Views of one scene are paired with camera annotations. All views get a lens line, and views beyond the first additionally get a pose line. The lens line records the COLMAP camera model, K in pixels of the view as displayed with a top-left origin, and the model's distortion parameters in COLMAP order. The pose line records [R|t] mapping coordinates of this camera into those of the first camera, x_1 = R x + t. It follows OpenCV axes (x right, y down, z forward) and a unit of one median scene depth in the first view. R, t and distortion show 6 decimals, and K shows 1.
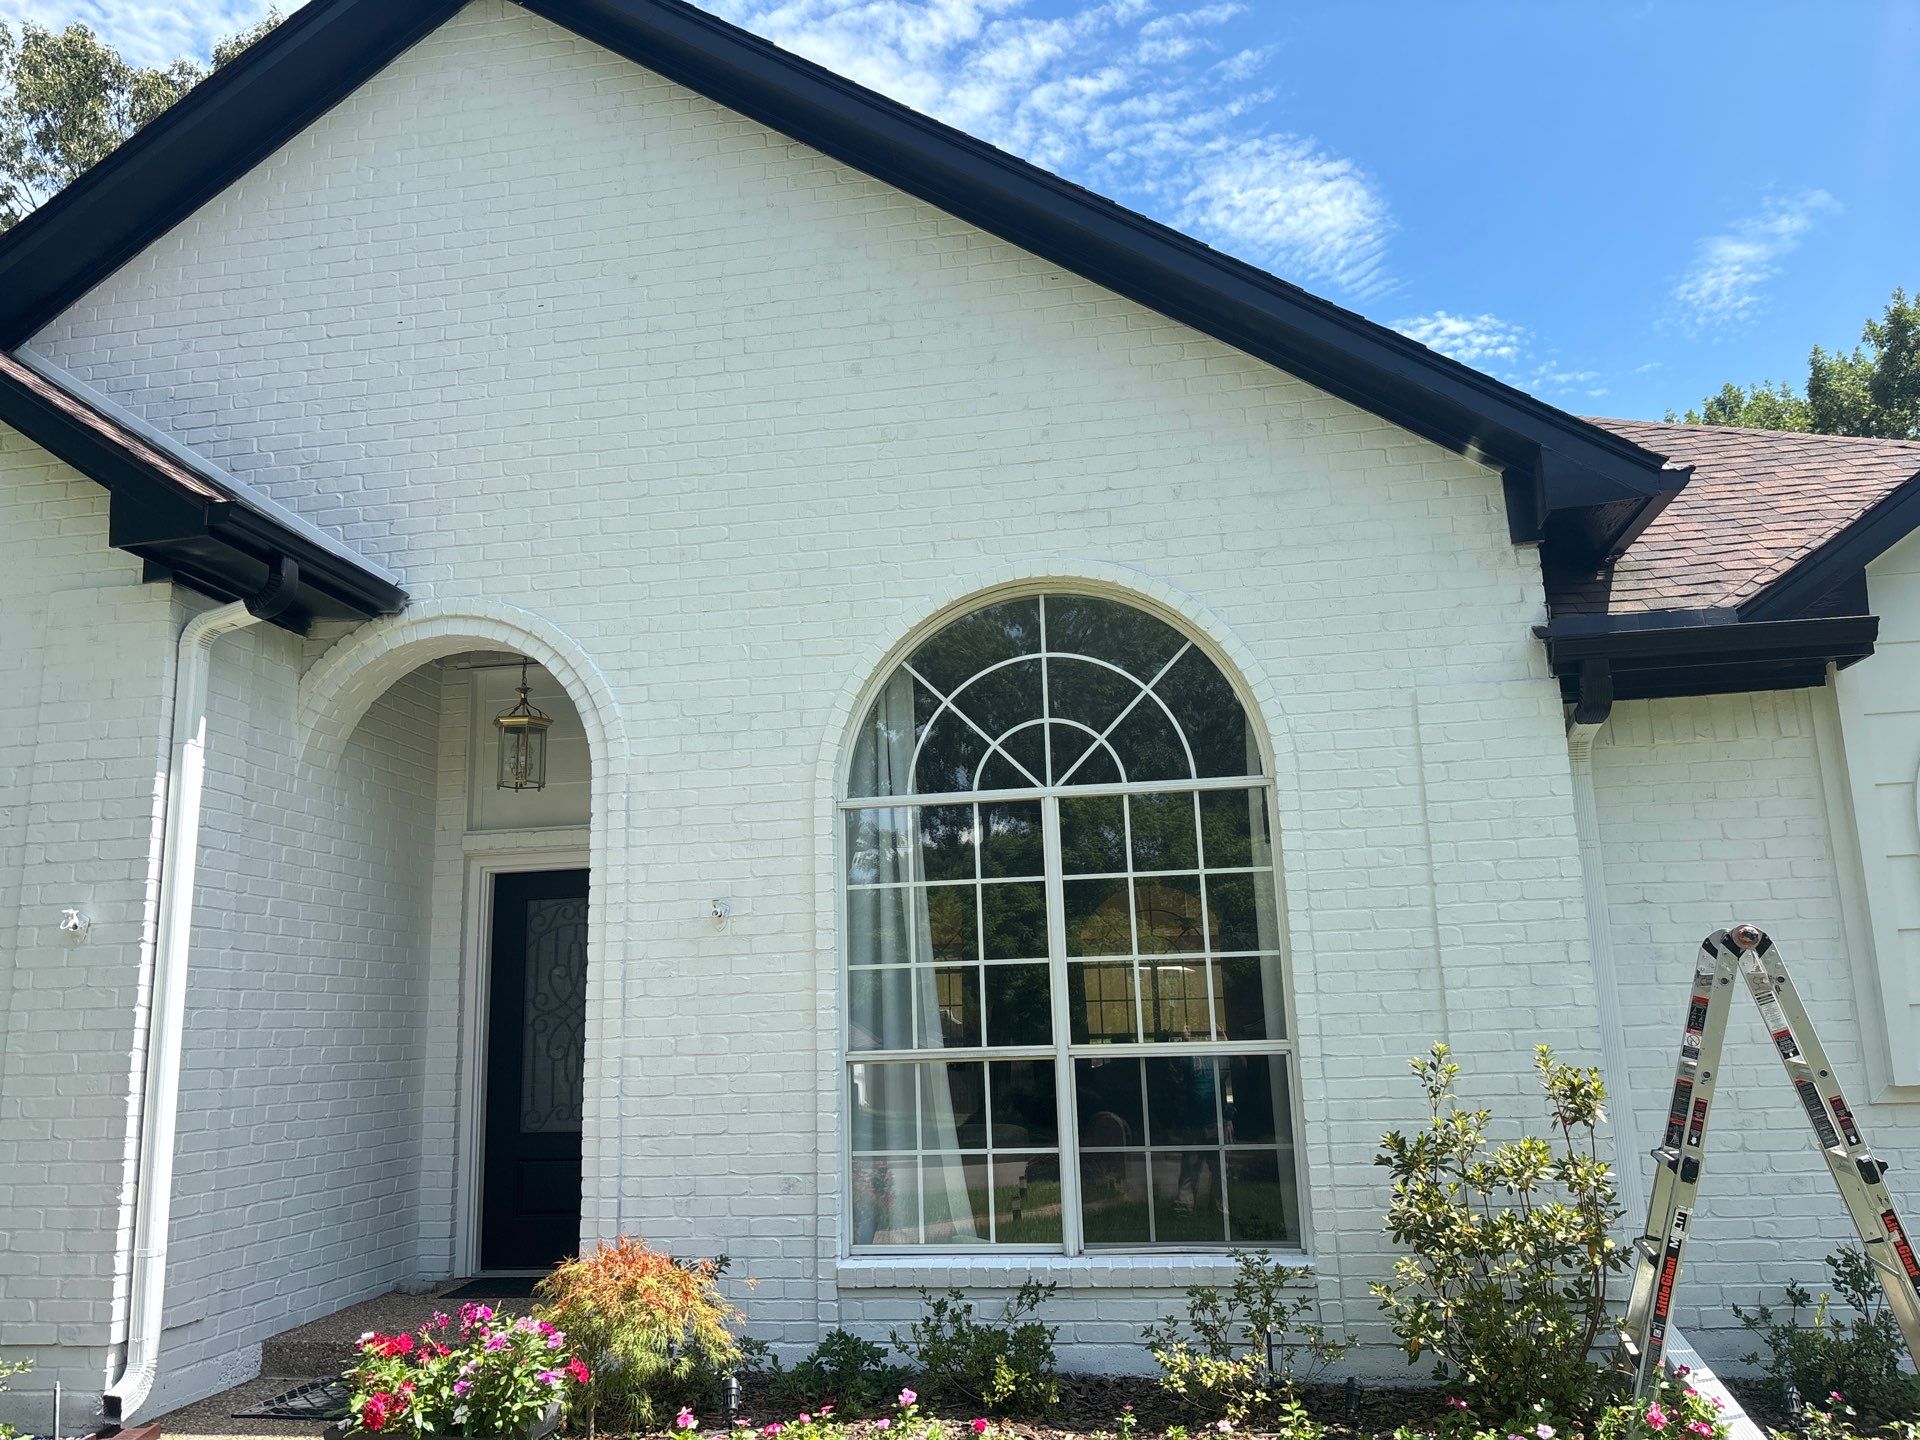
lens RADIAL K [[1448.1, 0, 936.8], [0, 1448.1, 722.9], [0, 0, 1]] dist [0.050641, -0.065279]
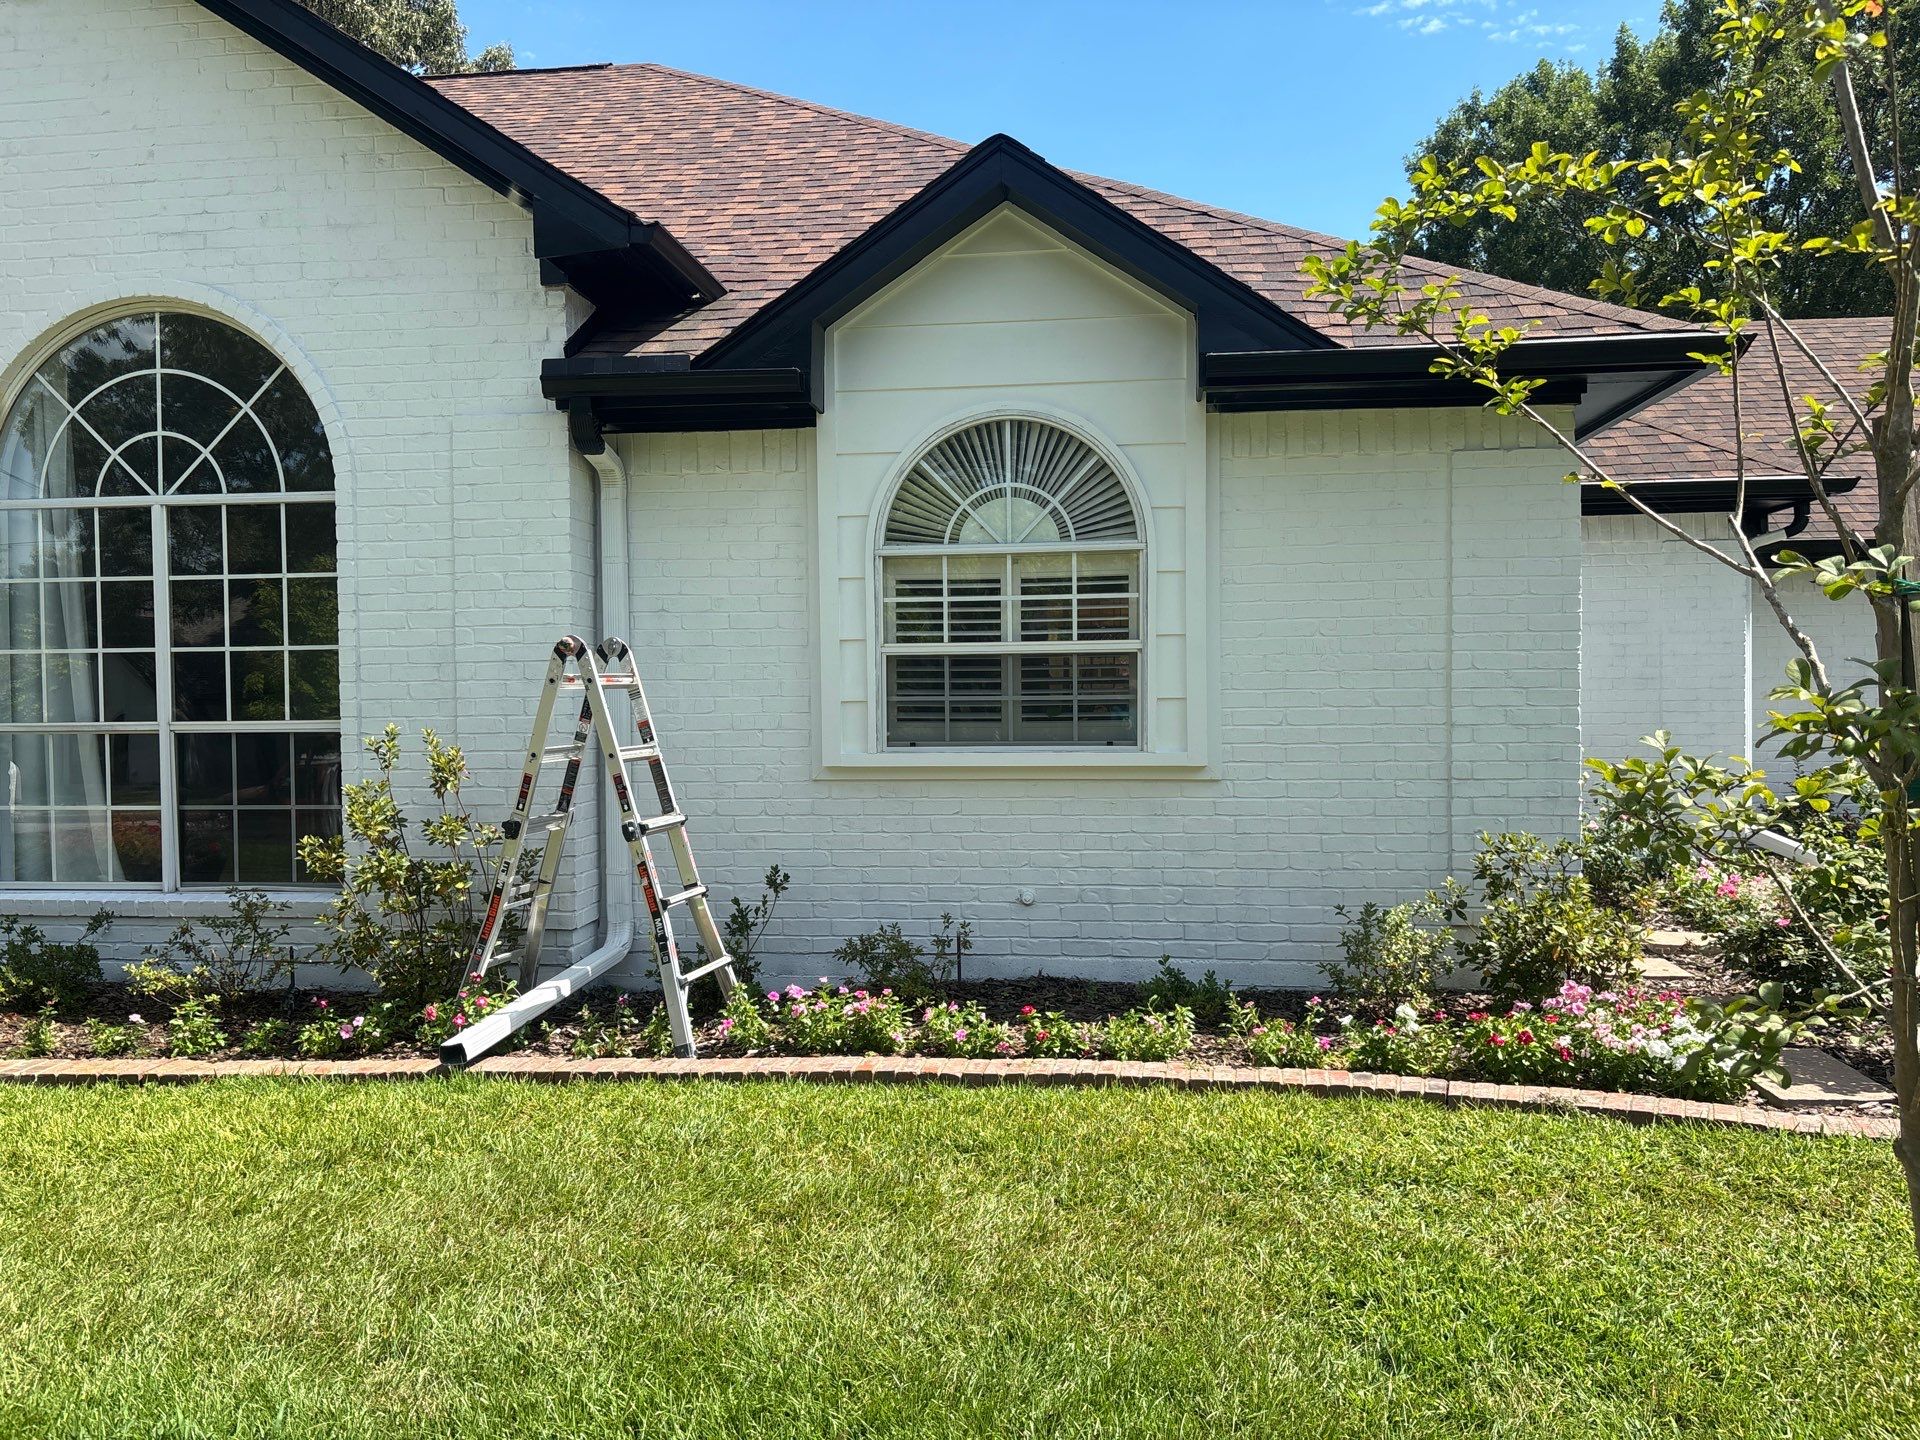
lens RADIAL K [[1462.3, 0, 960.0], [0, 1462.3, 720.0], [0, 0, 1]] dist [0.041354, -0.054073]
pose [[0.998441, 0.019853, 0.052168, 0.657435], [-0.030993, 0.974477, 0.222339, -0.059612], [-0.046423, -0.223609, 0.973573, -0.171890]]
